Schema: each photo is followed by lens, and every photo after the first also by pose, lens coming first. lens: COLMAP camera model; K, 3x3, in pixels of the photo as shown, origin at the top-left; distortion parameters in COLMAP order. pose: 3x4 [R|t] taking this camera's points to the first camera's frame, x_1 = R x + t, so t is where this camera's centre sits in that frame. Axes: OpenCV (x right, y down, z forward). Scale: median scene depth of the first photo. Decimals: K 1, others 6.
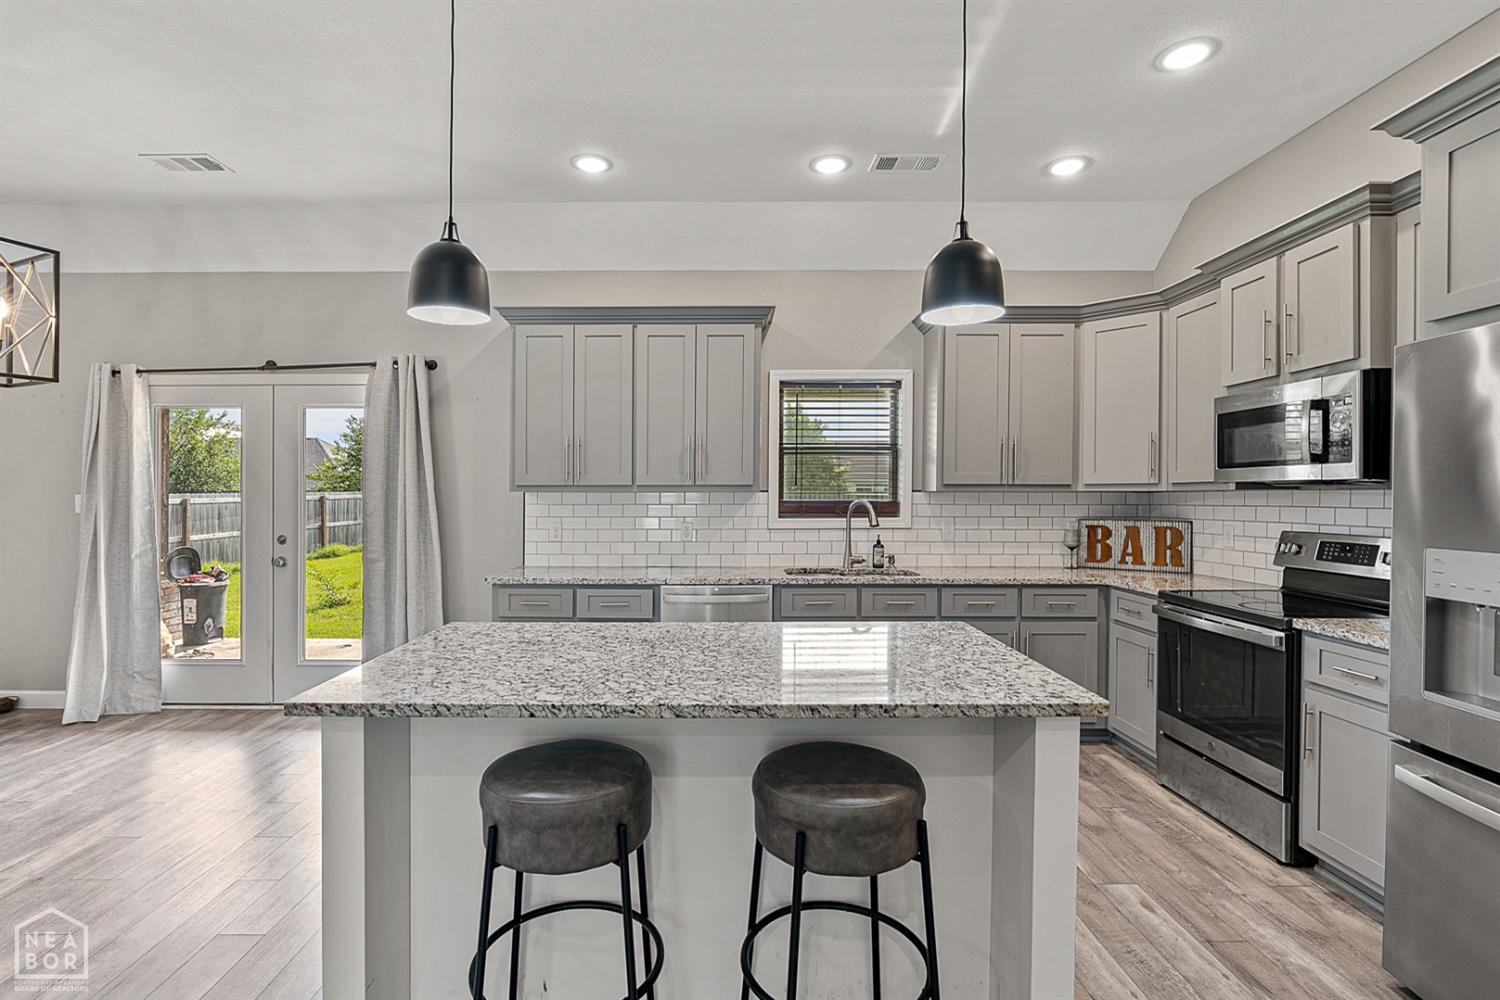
lens RADIAL K [[696.3, 0, 724.3], [0, 696.3, 511.7], [0, 0, 1]] dist [-0.015945, -0.000019]
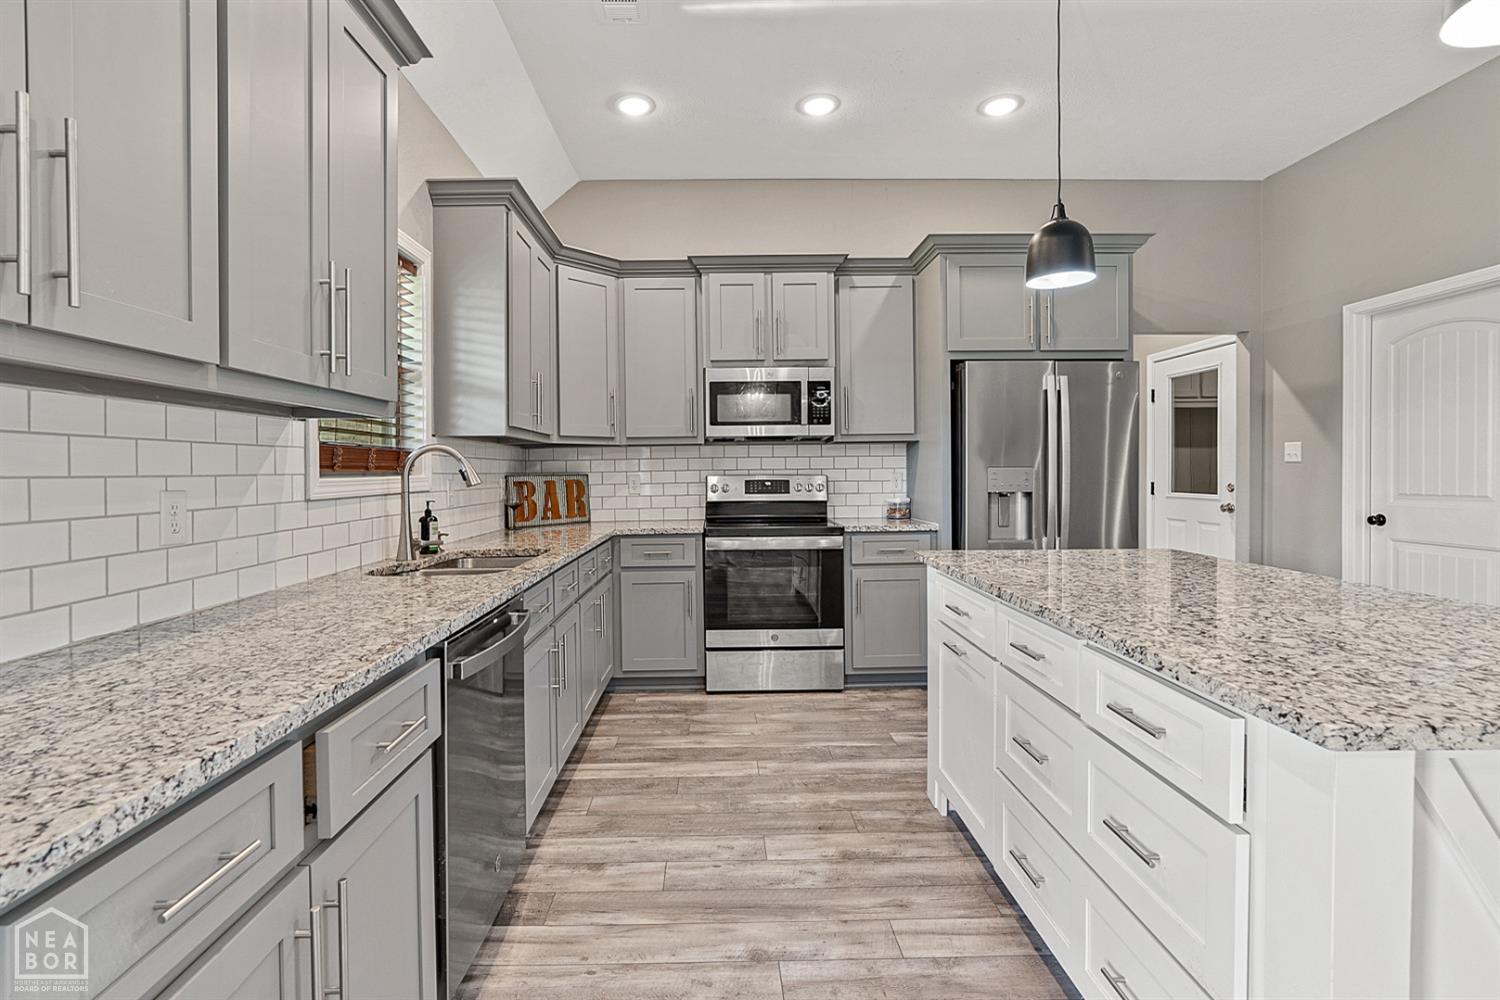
lens RADIAL K [[706.5, 0, 728.0], [0, 706.5, 488.2], [0, 0, 1]] dist [-0.021899, 0.009246]
pose [[-0.013063, -0.024486, 0.999615, -0.440186], [0.034487, 0.999094, 0.024924, 0.015489], [-0.999320, 0.034799, -0.012207, 0.778014]]
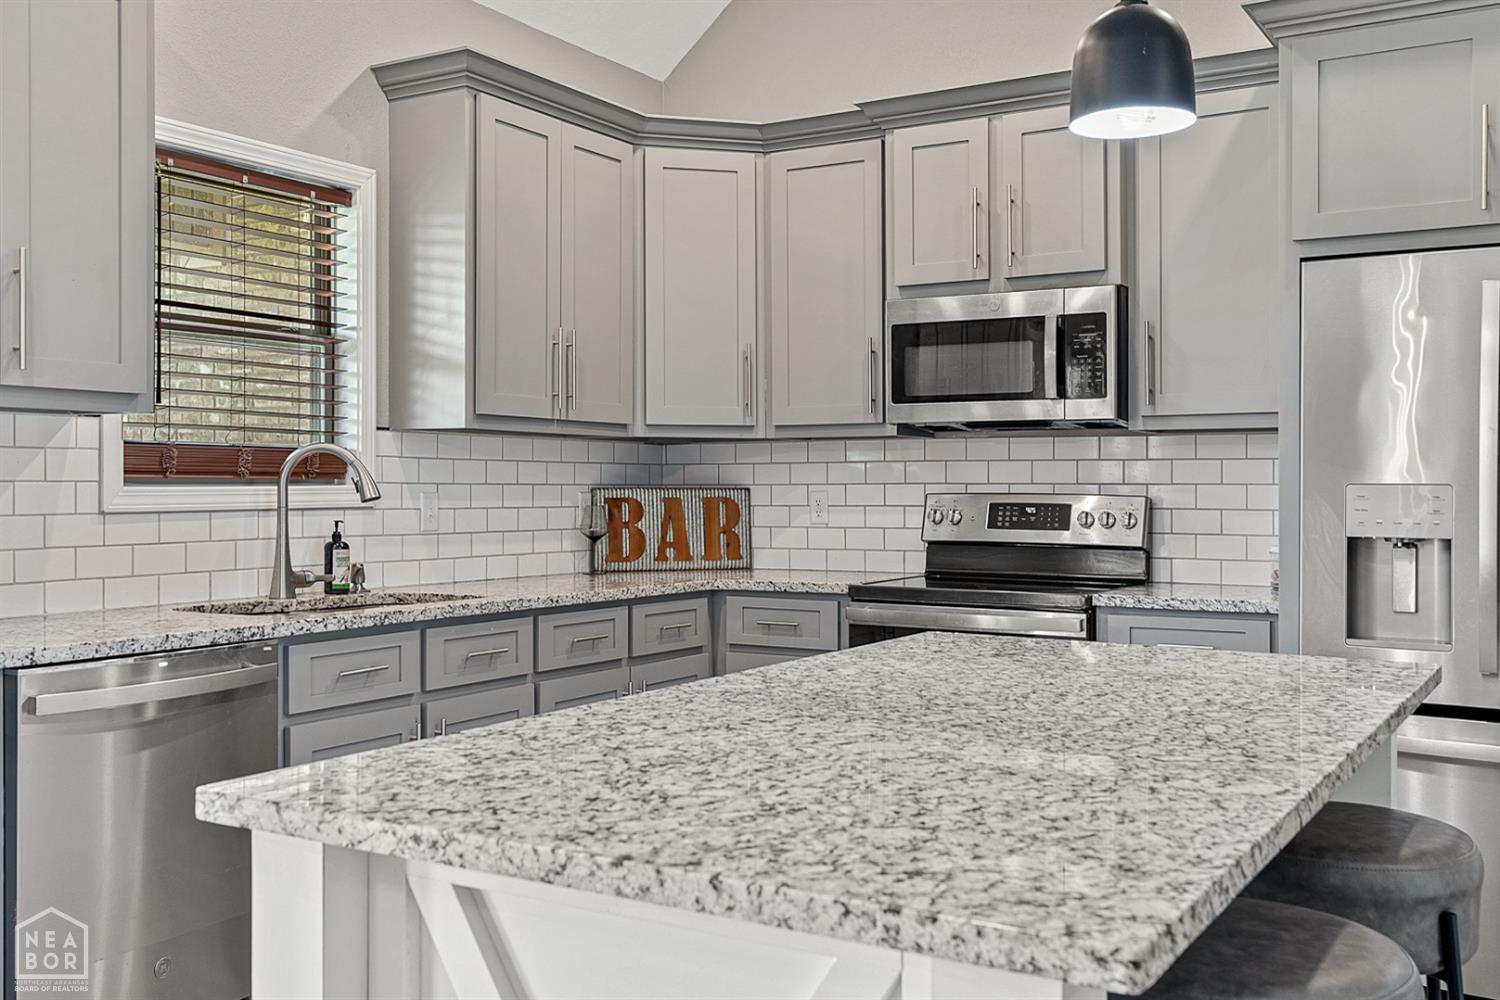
lens RADIAL K [[1449.4, 0, 750.0], [0, 1449.4, 500.0], [0, 0, 1]] dist [0.031071, -0.018279]
pose [[0.514304, -0.006854, 0.857581, -0.477798], [0.018277, 0.999829, -0.002970, 0.028535], [-0.857413, 0.017201, 0.514341, 0.297006]]
